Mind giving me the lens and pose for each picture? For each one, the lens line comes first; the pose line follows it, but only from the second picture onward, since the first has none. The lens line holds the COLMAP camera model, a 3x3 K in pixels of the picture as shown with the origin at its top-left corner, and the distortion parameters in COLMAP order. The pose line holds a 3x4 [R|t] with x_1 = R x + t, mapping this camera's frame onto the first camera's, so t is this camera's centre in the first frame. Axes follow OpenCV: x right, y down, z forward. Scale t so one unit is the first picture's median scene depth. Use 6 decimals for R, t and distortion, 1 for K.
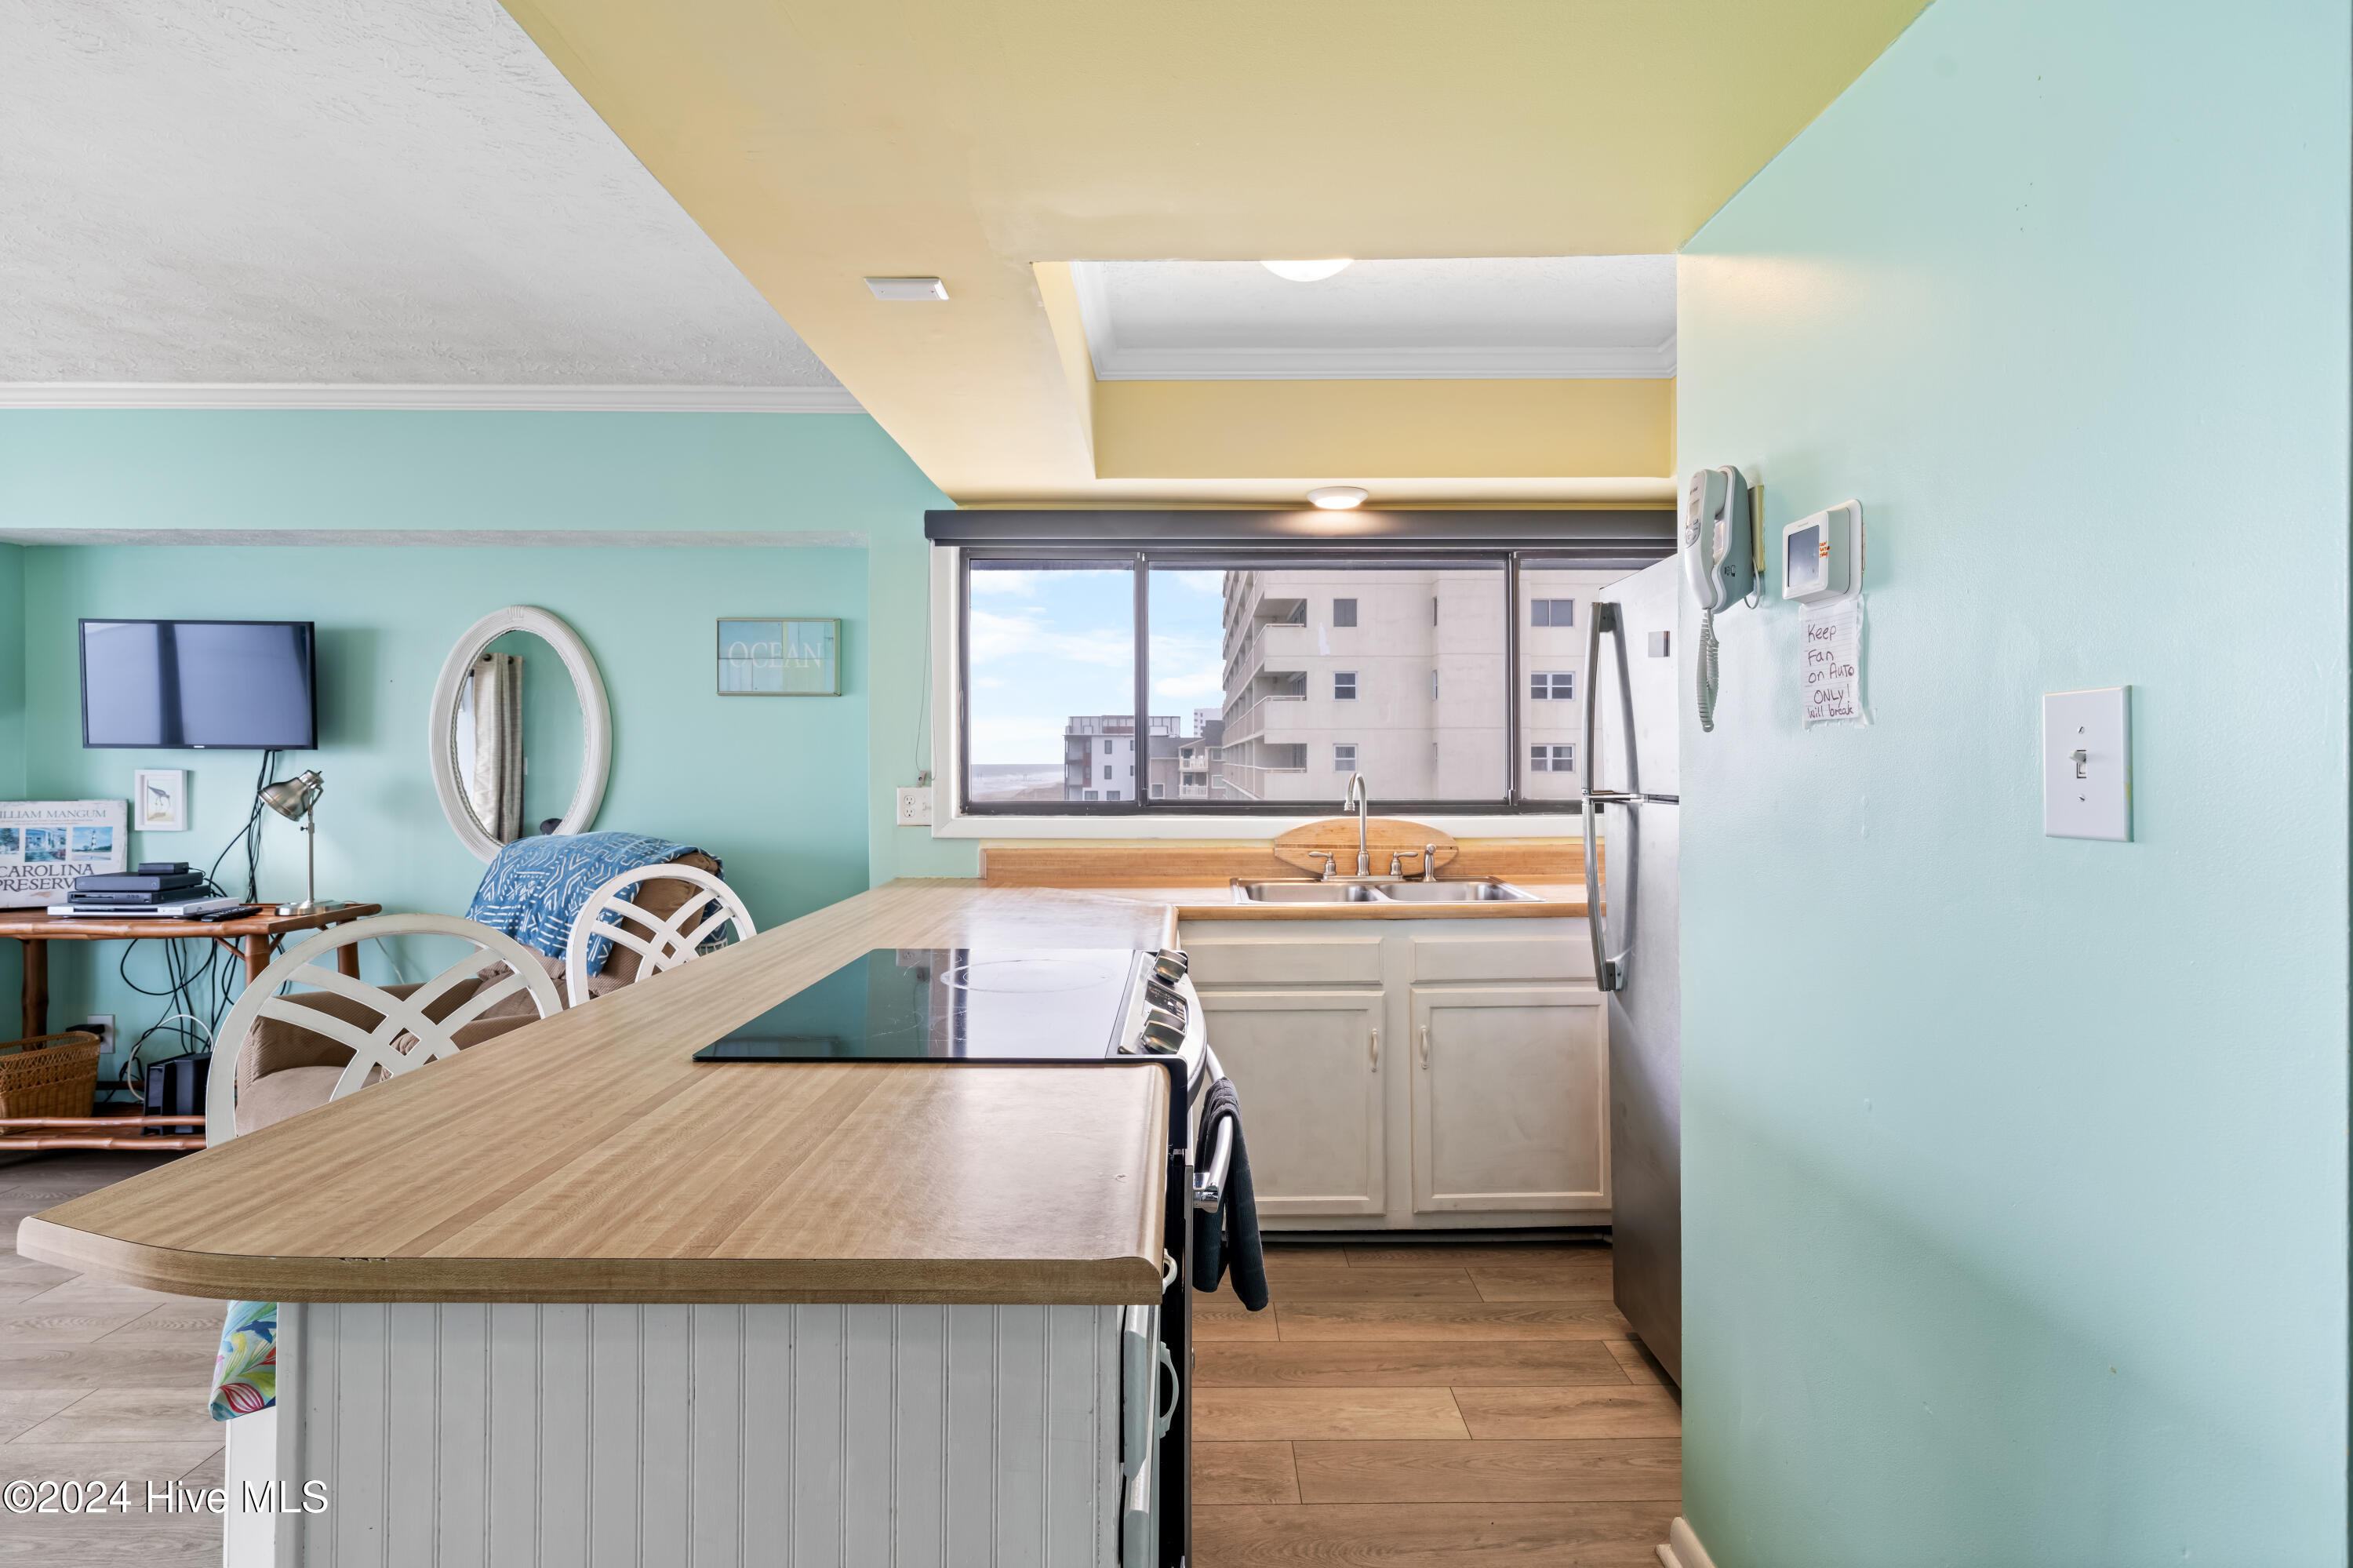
lens RADIAL K [[1104.9, 0, 1205.4], [0, 1104.9, 756.4], [0, 0, 1]] dist [0.000526, 0.000741]
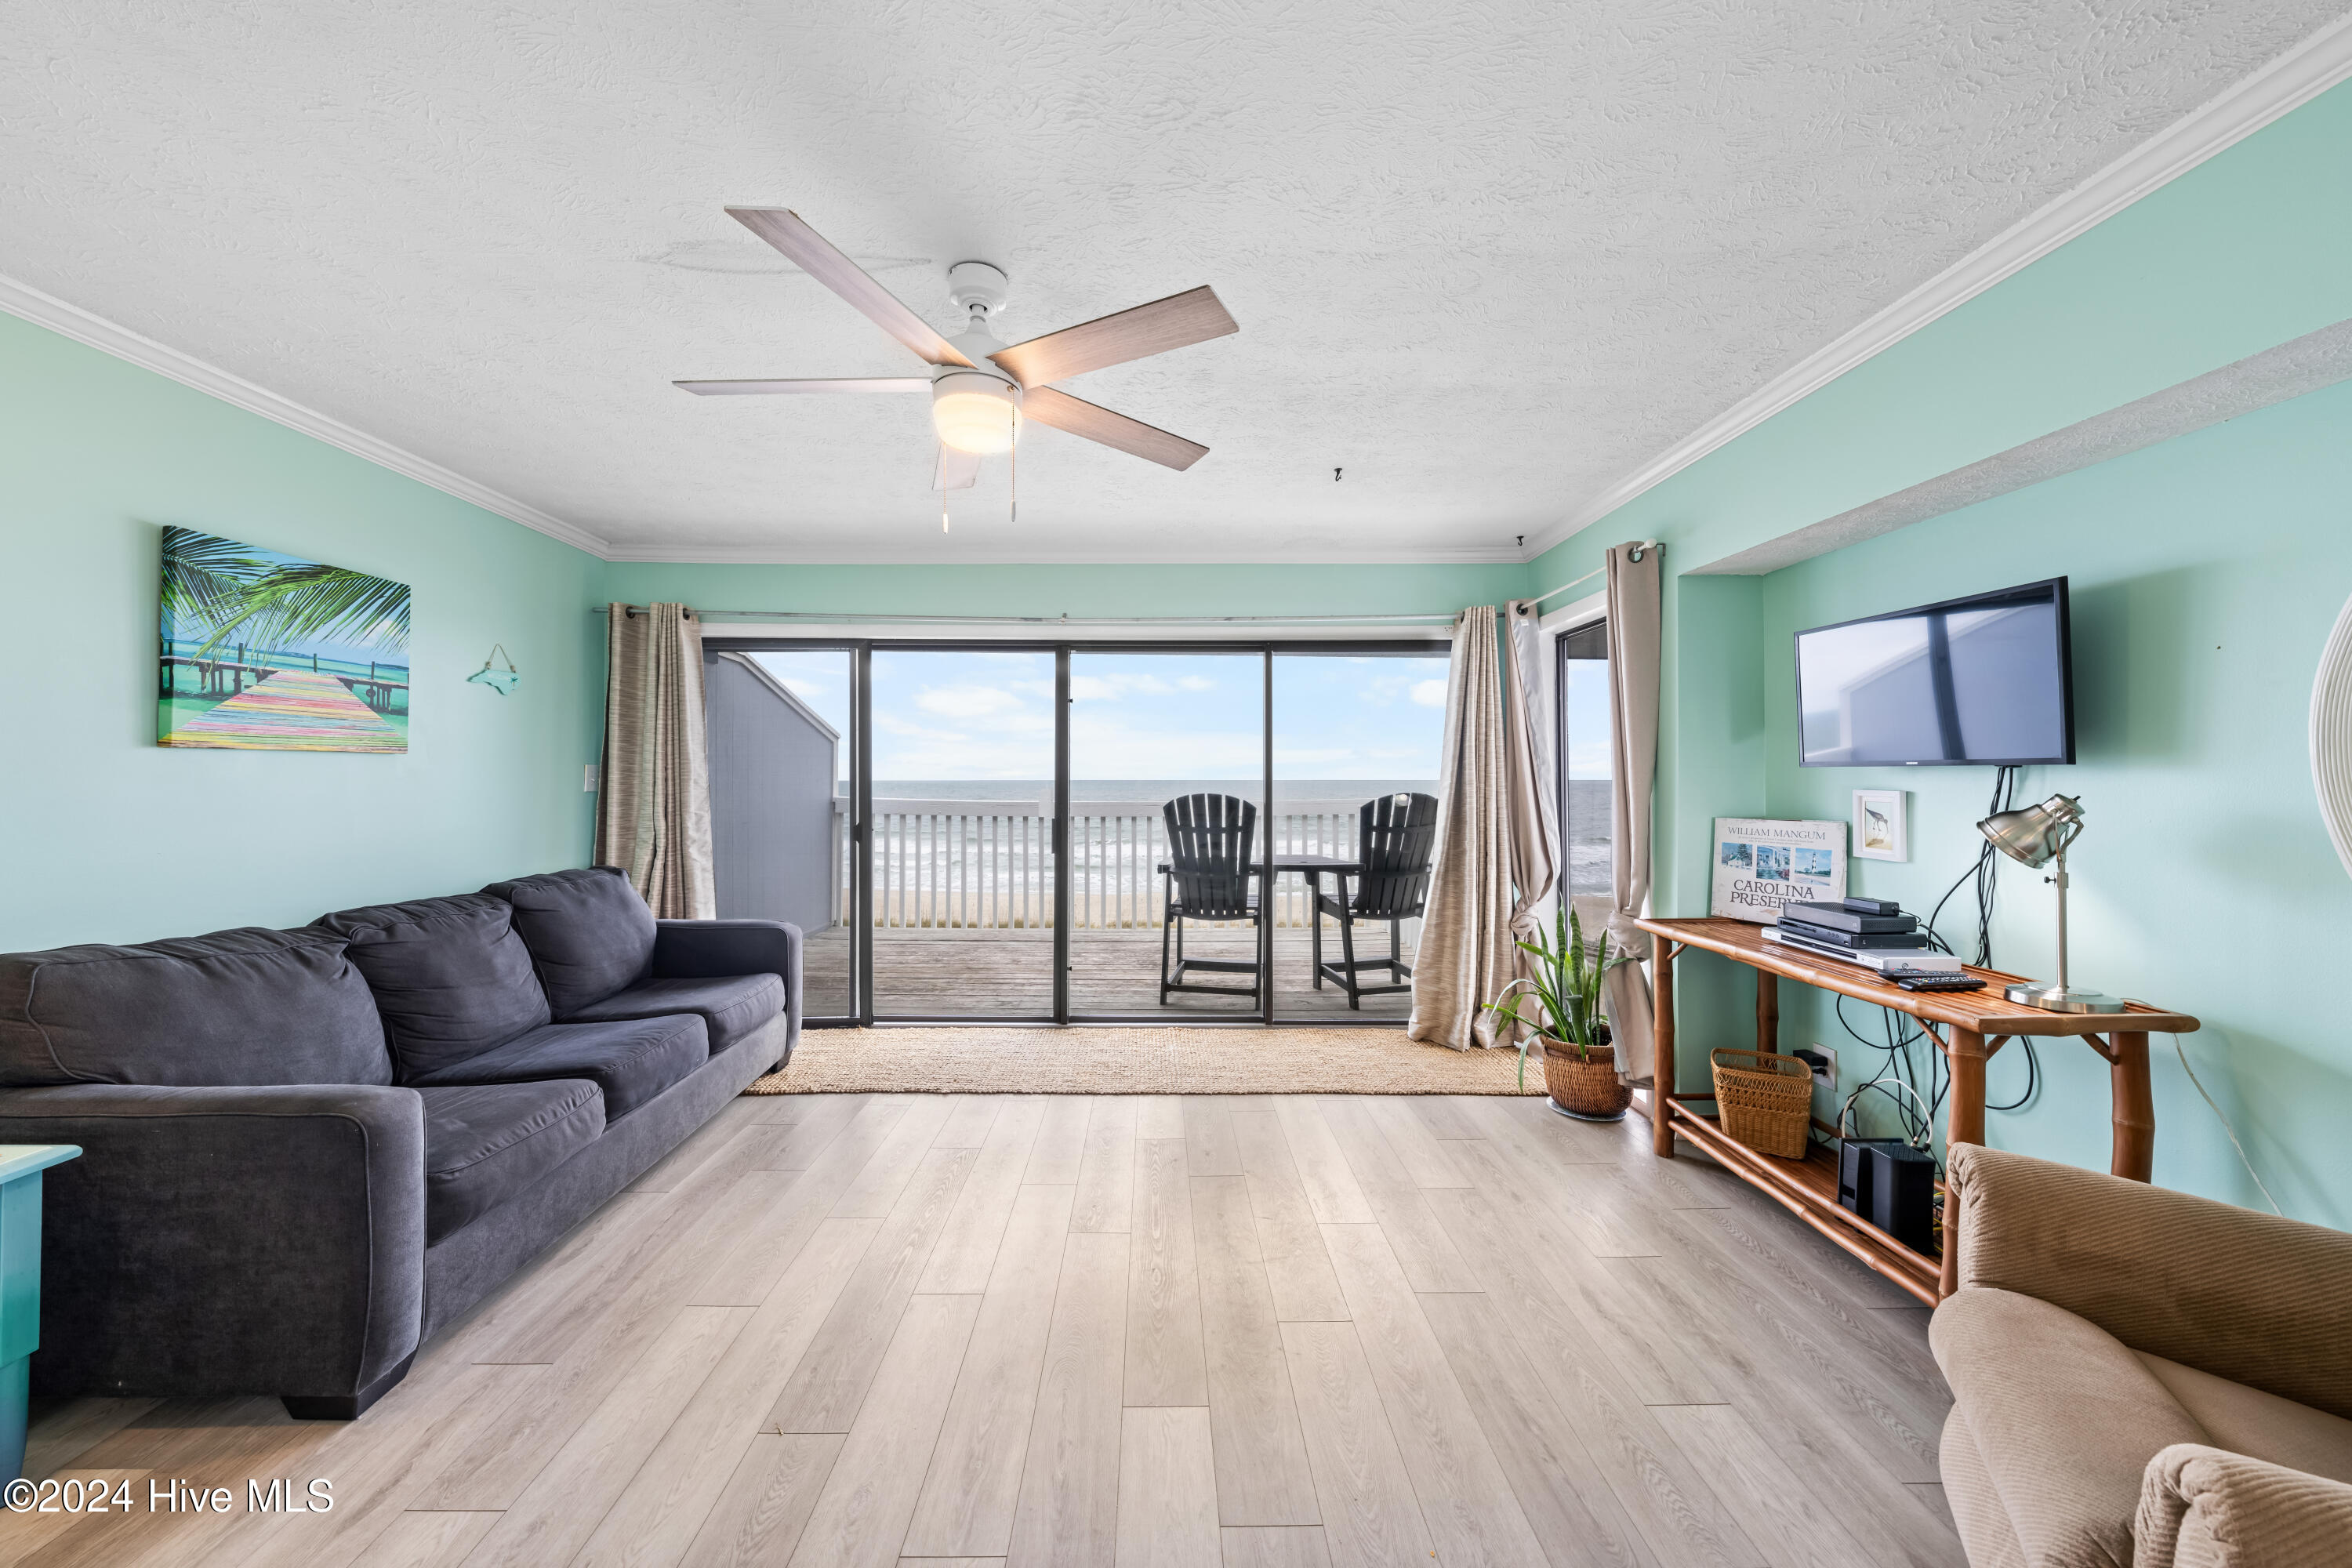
lens RADIAL K [[809.0, 0, 1161.5], [0, 809.0, 776.7], [0, 0, 1]] dist [0.000723, -0.000628]
pose [[-0.001078, -0.002060, -0.999997, -0.321803], [0.005114, 0.999985, -0.002065, -0.000337], [0.999986, -0.005116, -0.001067, 0.461069]]
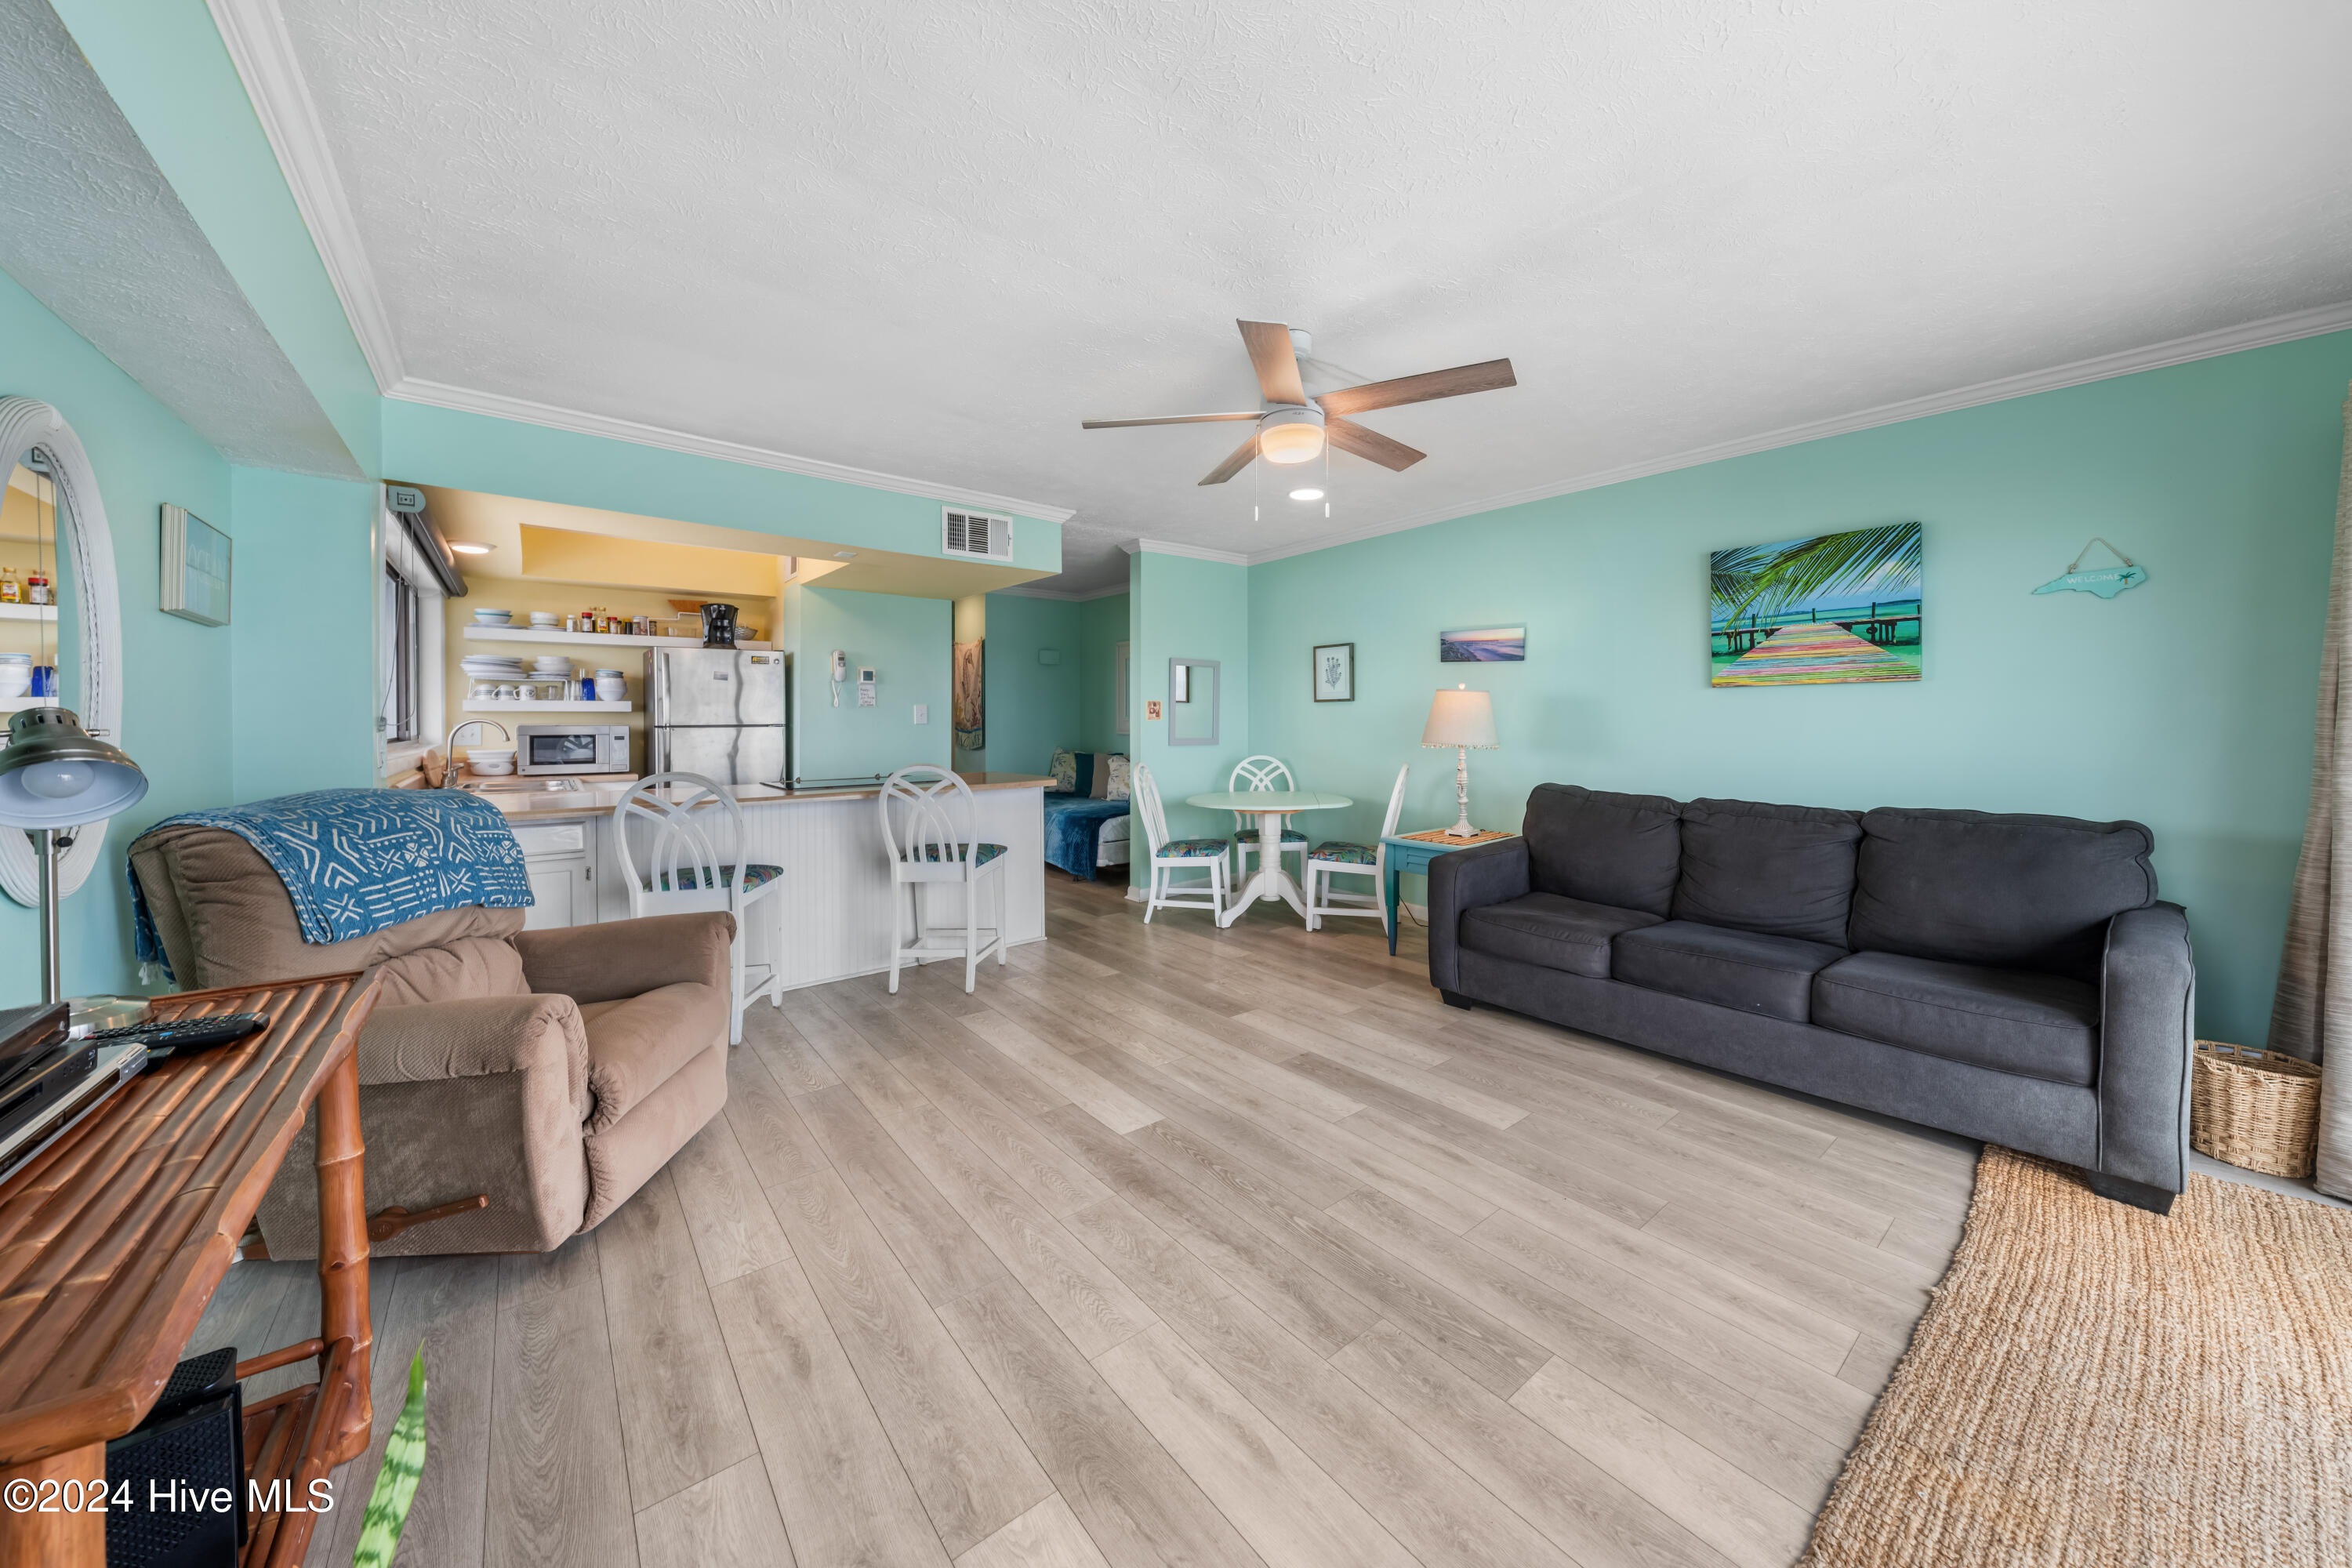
lens RADIAL K [[809.0, 0, 1180.9], [0, 809.0, 728.2], [0, 0, 1]] dist [0.000723, -0.000628]
pose [[-0.615227, -0.005948, 0.788328, -1.360461], [-0.001402, 0.999978, 0.006451, 0.017912], [-0.788349, 0.002864, -0.615222, 0.864799]]
